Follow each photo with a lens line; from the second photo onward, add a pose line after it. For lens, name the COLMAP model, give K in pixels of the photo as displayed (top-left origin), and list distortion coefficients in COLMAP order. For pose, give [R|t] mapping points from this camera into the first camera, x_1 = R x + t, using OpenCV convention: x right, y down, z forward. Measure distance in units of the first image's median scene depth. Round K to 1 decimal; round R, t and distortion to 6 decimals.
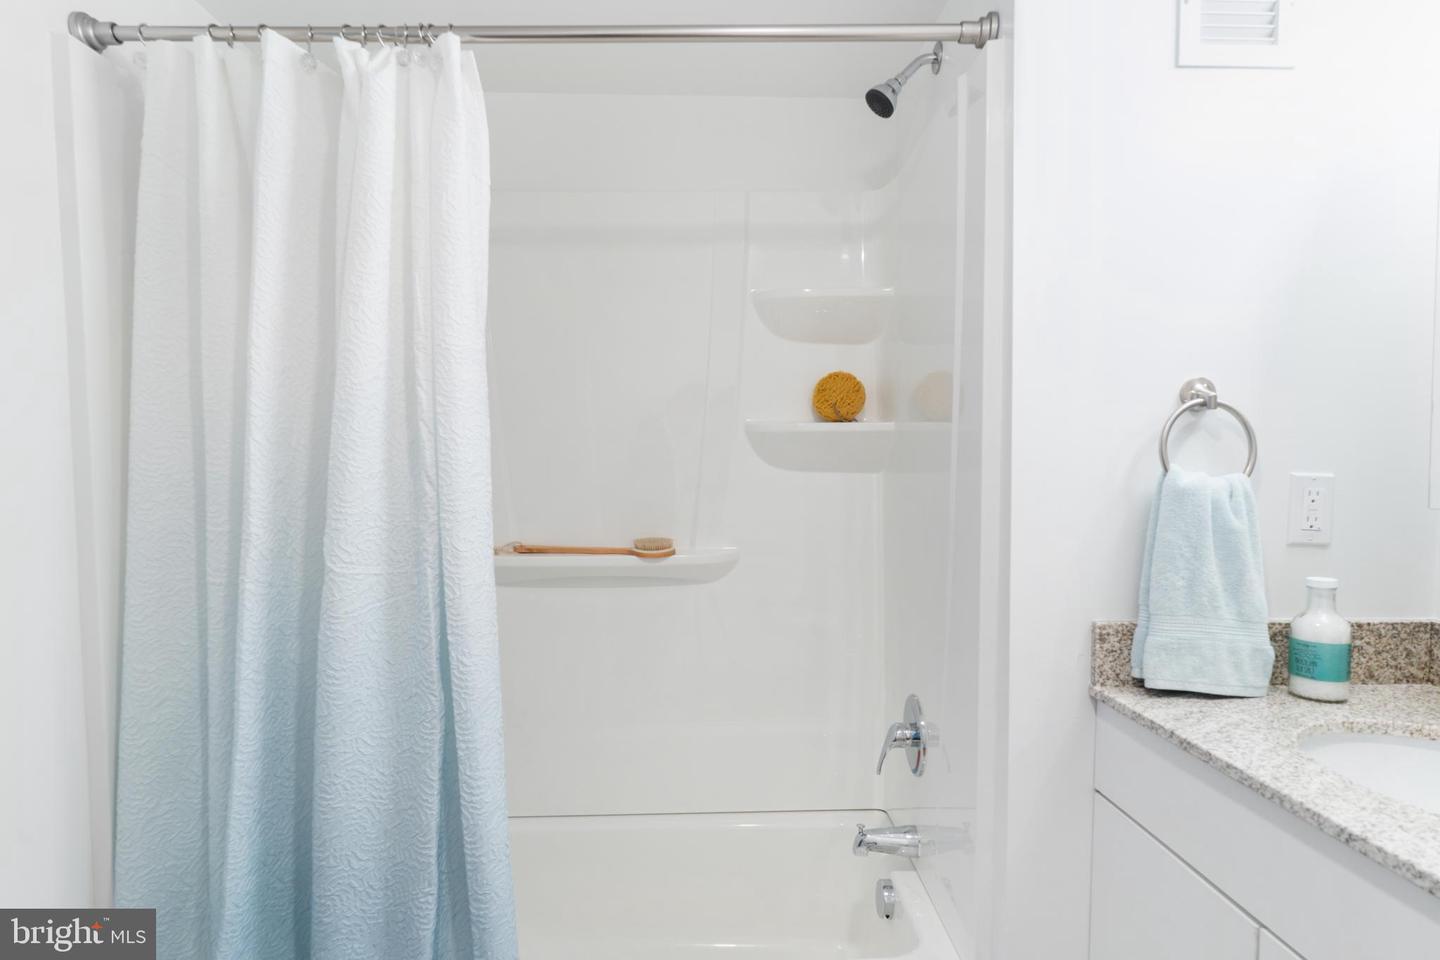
lens RADIAL K [[763.6, 0, 720.0], [0, 763.6, 480.0], [0, 0, 1]] dist [-0.005039, 0.000018]
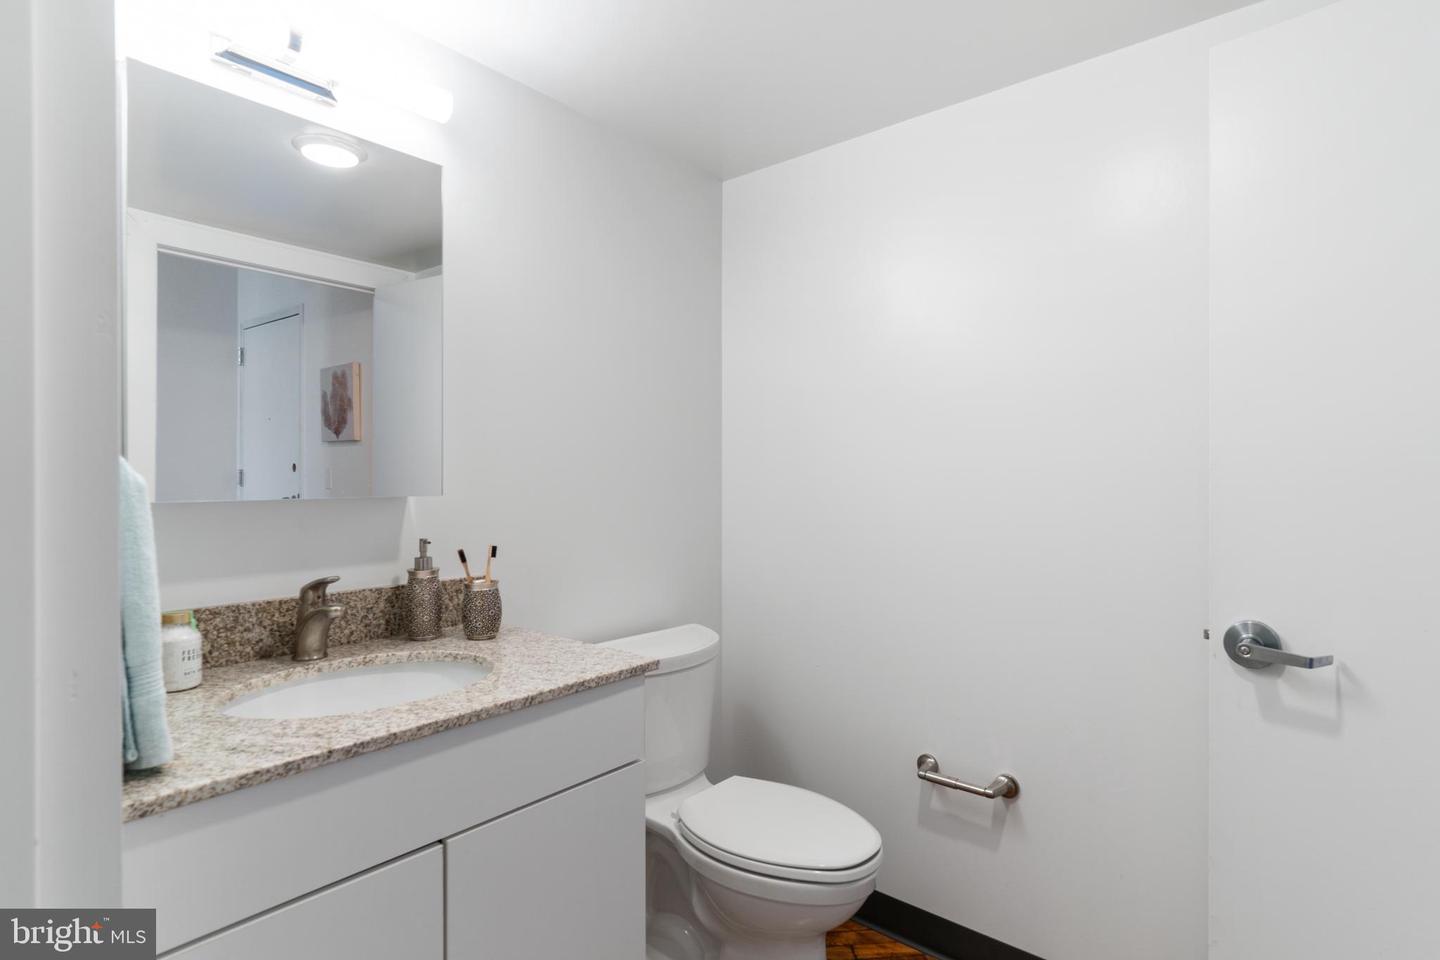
lens RADIAL K [[763.6, 0, 720.0], [0, 763.6, 480.0], [0, 0, 1]] dist [-0.005039, 0.000018]
pose [[-0.776226, -0.002445, 0.630450, -0.379024], [0.002418, 0.999974, 0.006856, 0.008789], [-0.630450, 0.006846, -0.776200, 1.637987]]
